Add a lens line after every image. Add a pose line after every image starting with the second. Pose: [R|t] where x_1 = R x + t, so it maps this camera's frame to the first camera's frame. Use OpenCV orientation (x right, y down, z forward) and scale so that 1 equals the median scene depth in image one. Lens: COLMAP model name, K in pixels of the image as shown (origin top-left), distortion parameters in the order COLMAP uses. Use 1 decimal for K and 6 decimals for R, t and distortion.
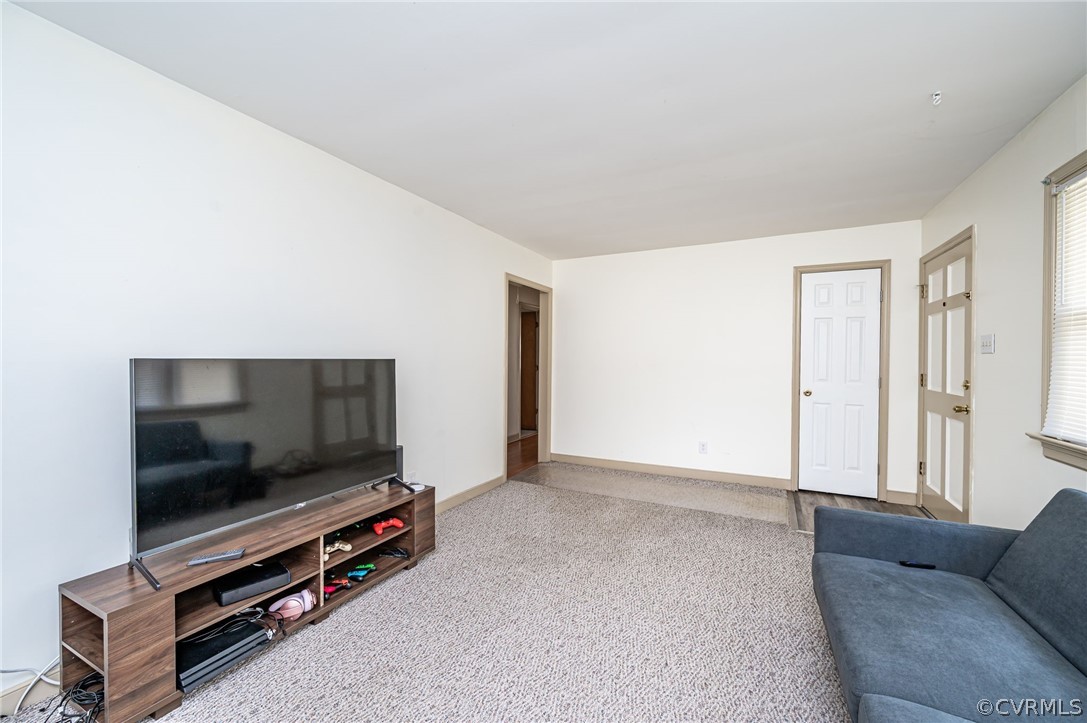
lens RADIAL K [[484.6, 0, 532.0], [0, 484.6, 359.5], [0, 0, 1]] dist [-0.002754, -0.000146]
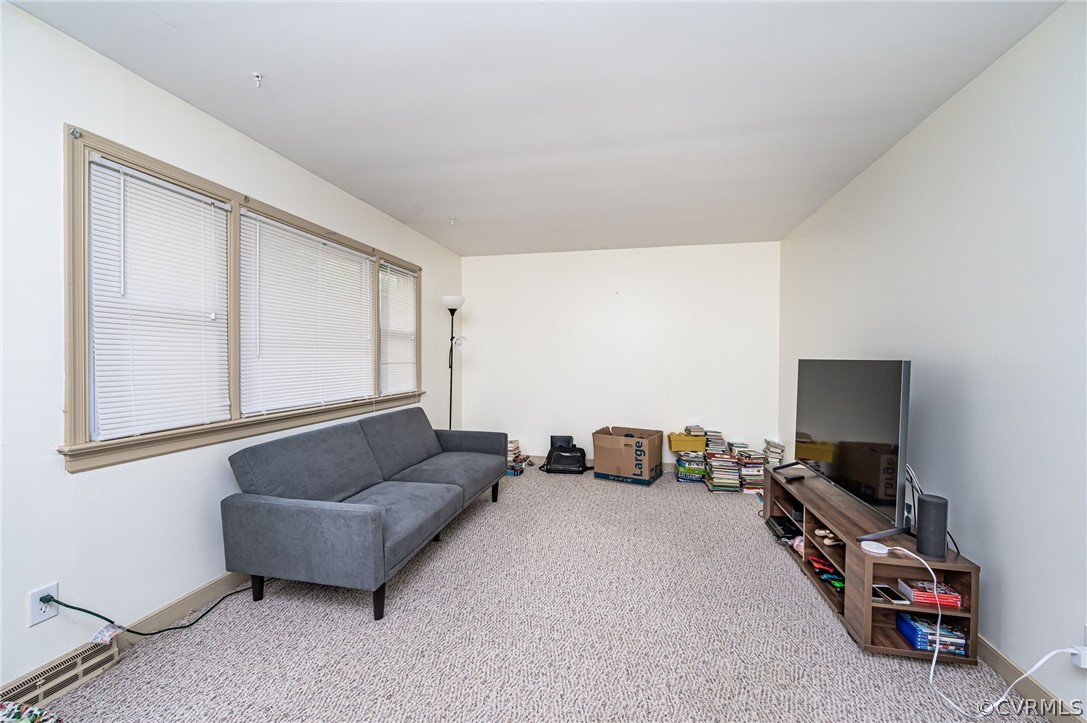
lens RADIAL K [[484.6, 0, 532.0], [0, 484.6, 359.5], [0, 0, 1]] dist [-0.002754, -0.000146]
pose [[-0.975538, -0.003392, -0.219803, 0.458015], [-0.004423, 0.999981, 0.004200, -0.000444], [0.219784, 0.005069, -0.975535, 1.842328]]
